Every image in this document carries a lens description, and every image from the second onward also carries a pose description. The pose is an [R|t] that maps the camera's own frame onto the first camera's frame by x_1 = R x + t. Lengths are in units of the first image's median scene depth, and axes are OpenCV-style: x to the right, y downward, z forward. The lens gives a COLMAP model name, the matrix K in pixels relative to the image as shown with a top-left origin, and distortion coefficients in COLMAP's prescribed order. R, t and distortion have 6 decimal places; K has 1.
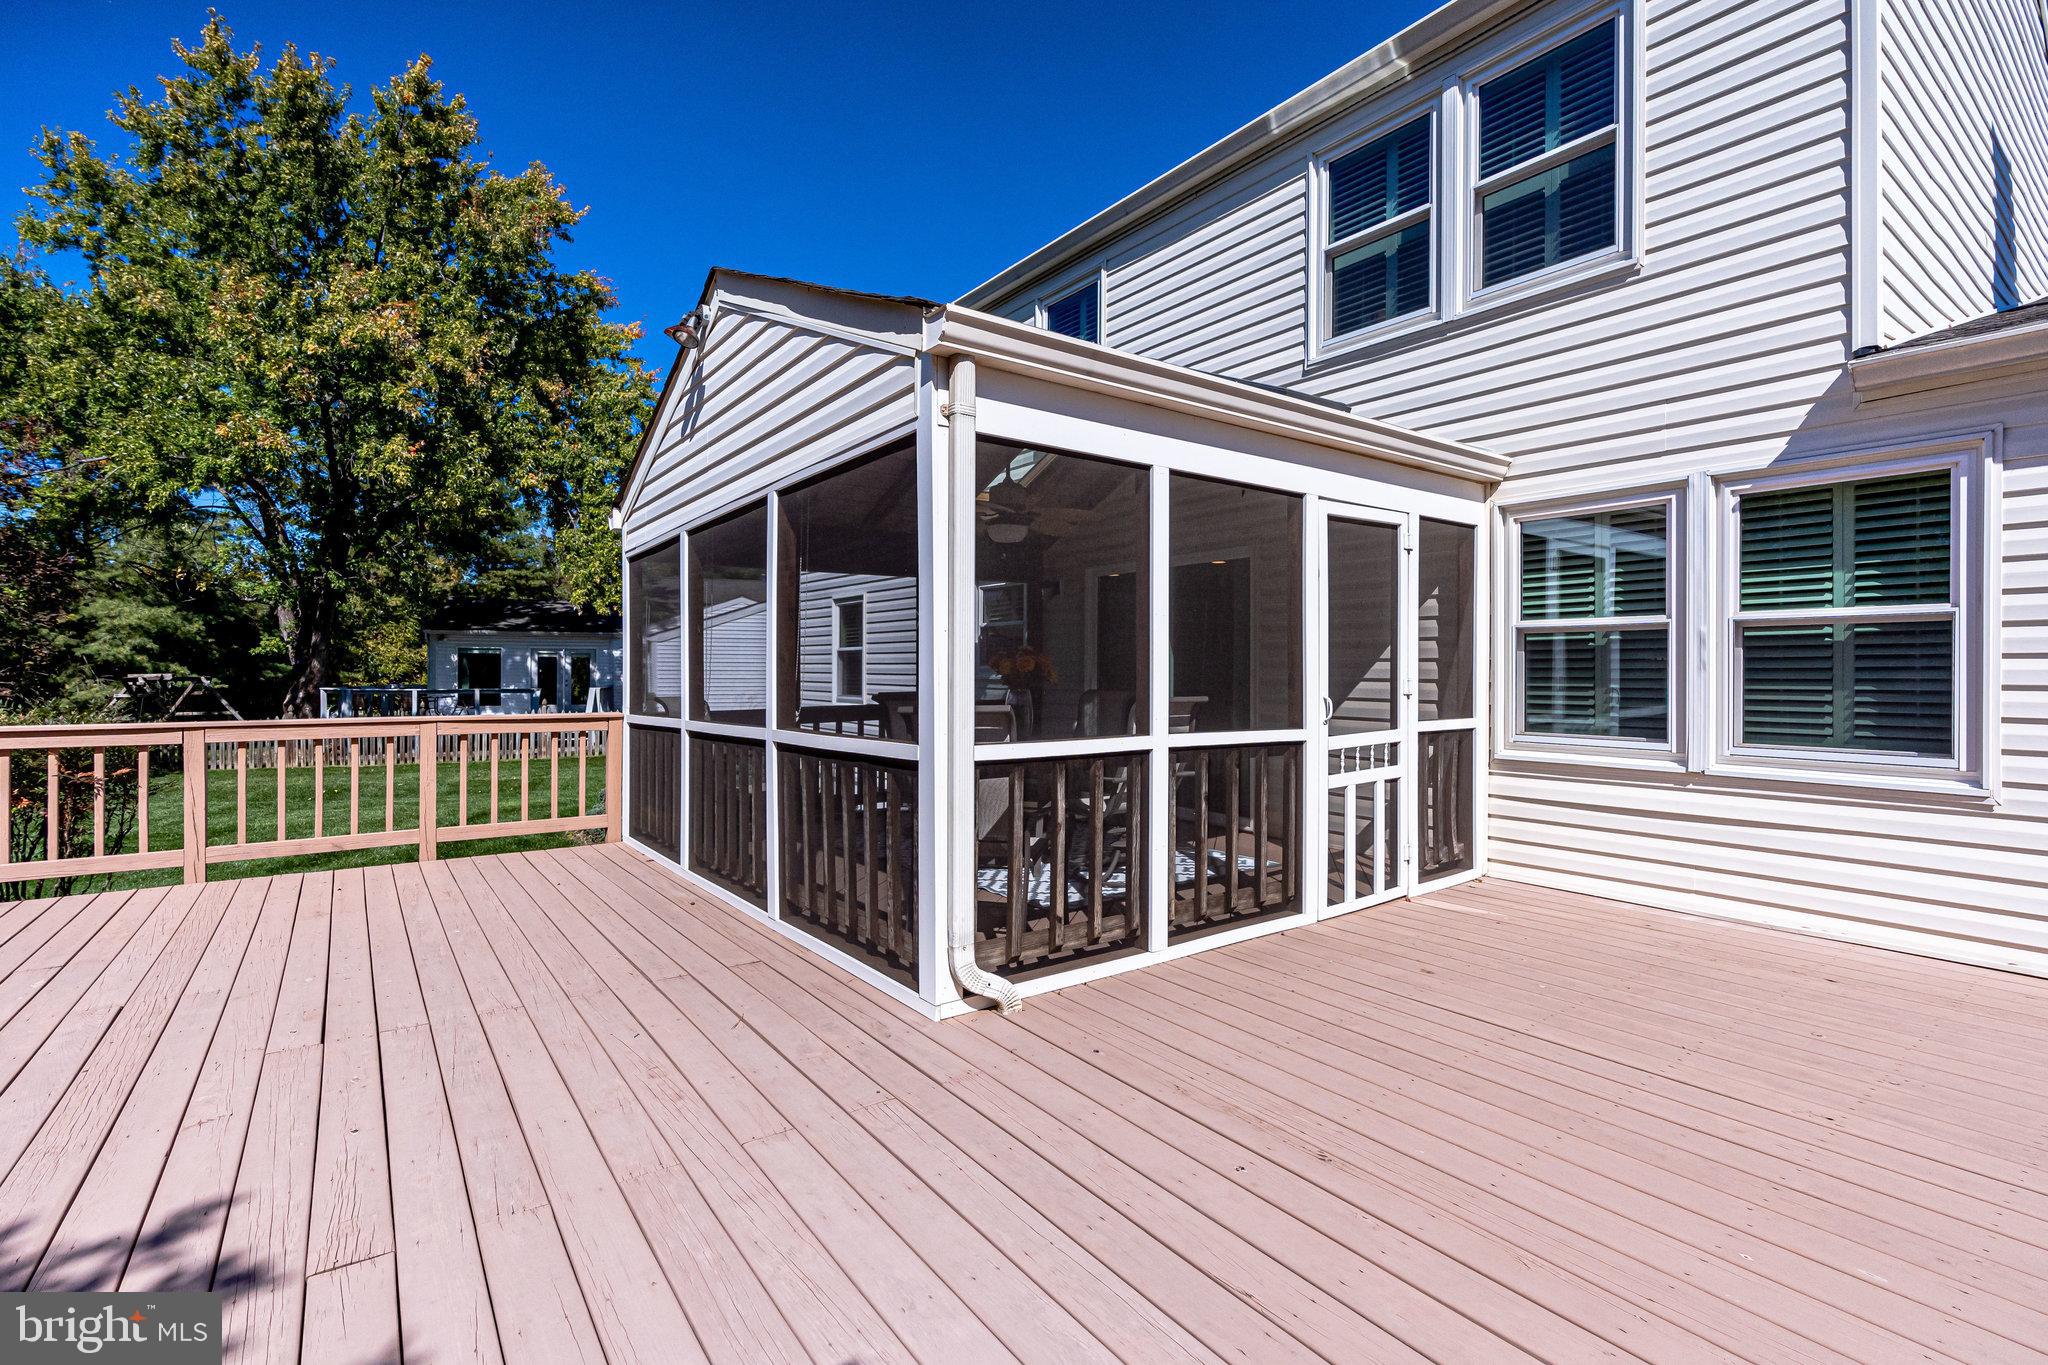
lens RADIAL K [[920.3, 0, 1018.1], [0, 920.3, 672.0], [0, 0, 1]] dist [-0.001947, -0.000314]
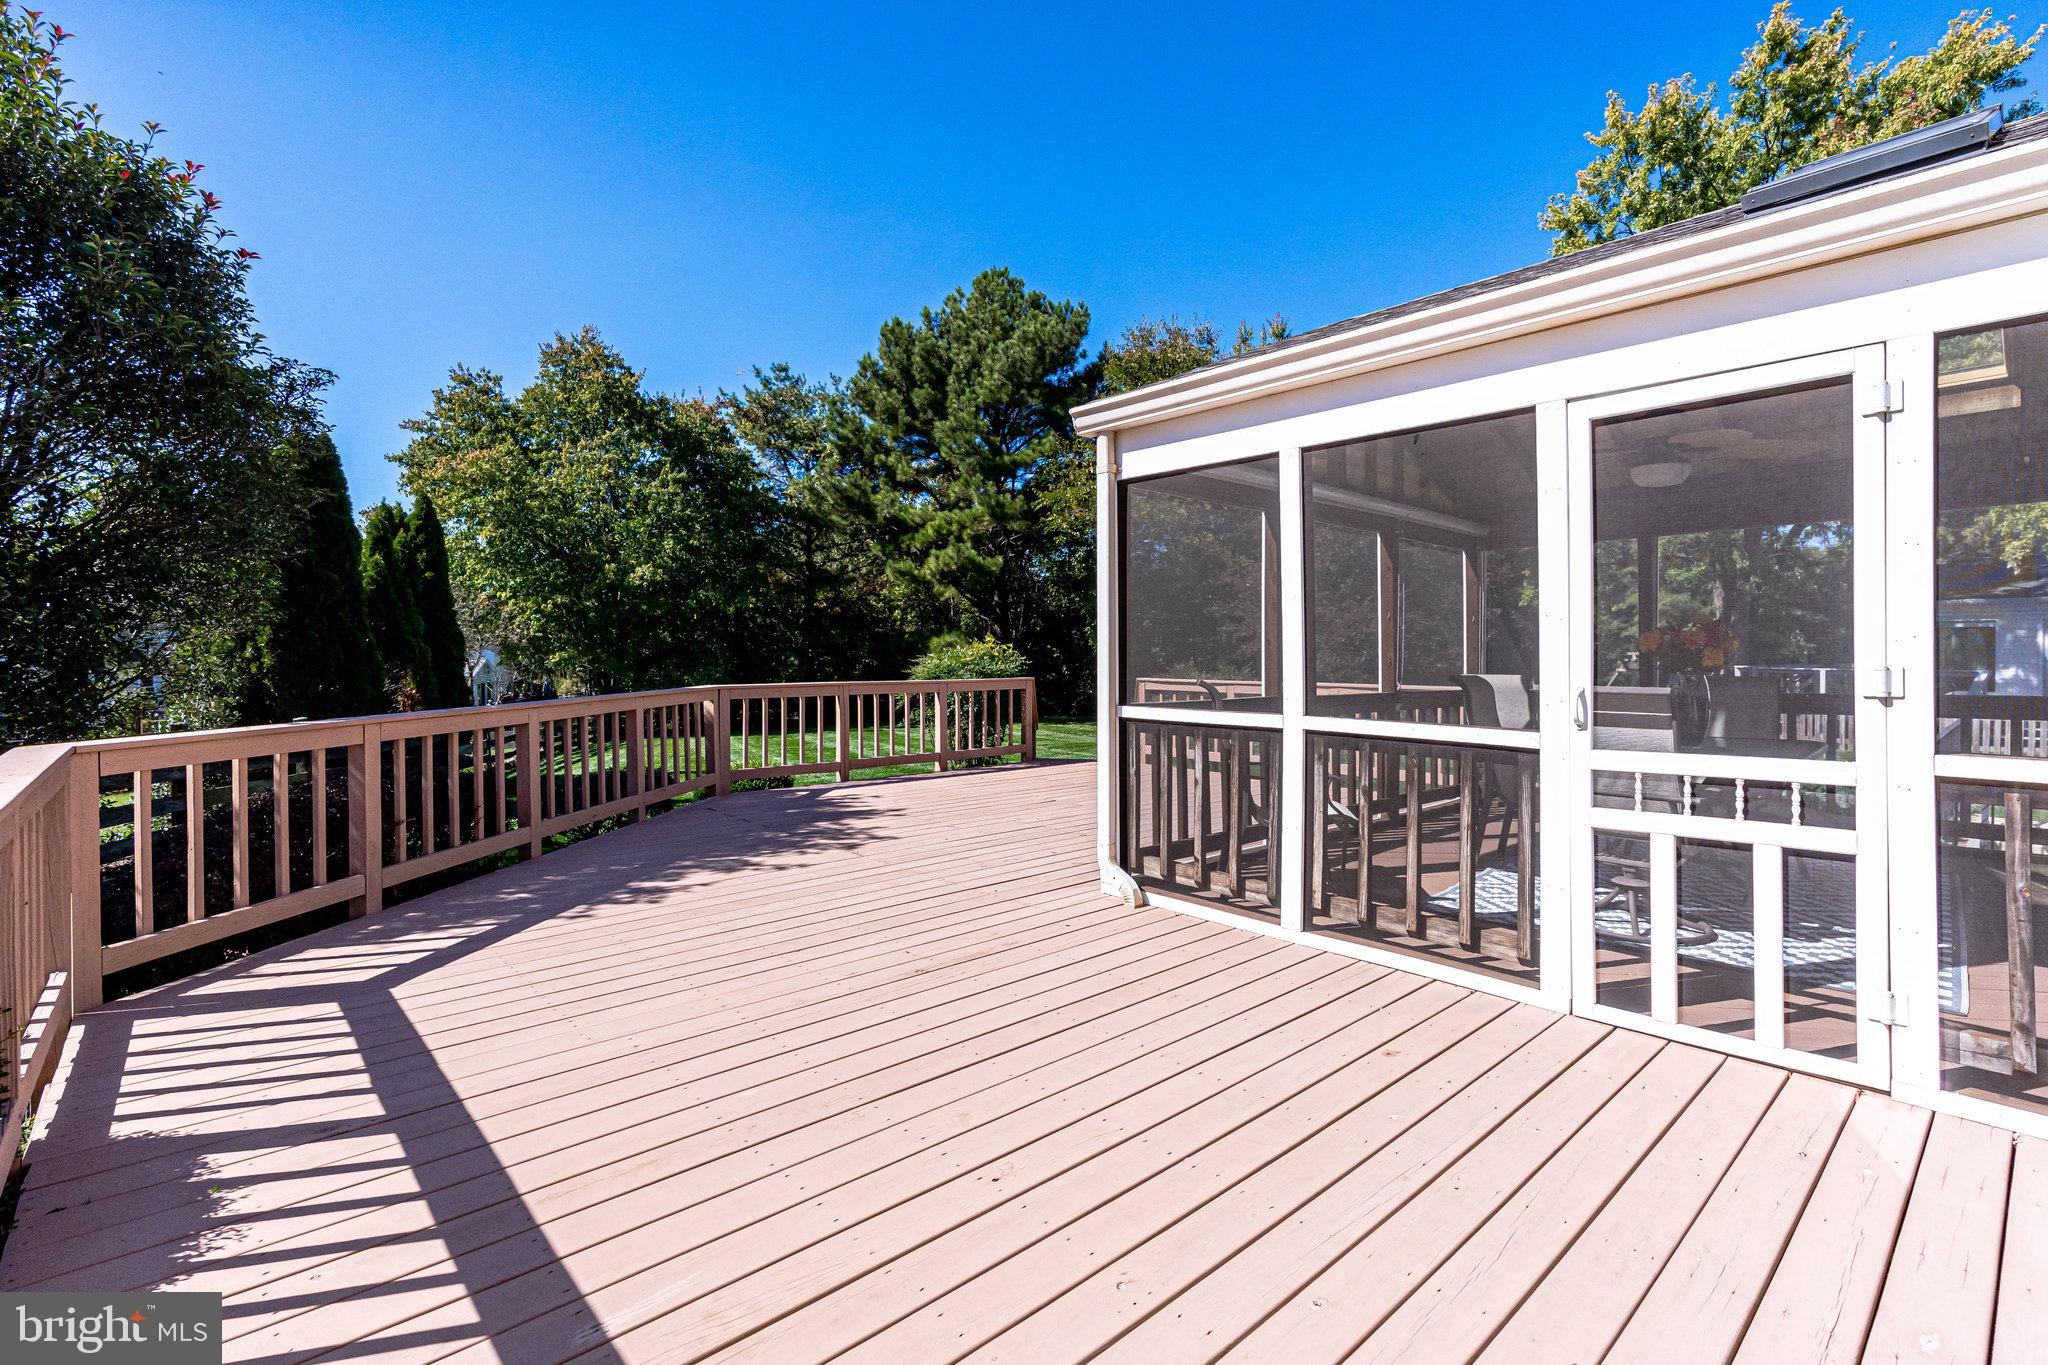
lens RADIAL K [[938.2, 0, 1022.6], [0, 938.2, 636.4], [0, 0, 1]] dist [-0.006886, -0.000606]
pose [[0.099906, -0.015411, -0.994878, 0.966538], [0.000981, 0.999881, -0.015390, -0.002126], [0.994996, 0.000561, 0.099909, 0.511943]]
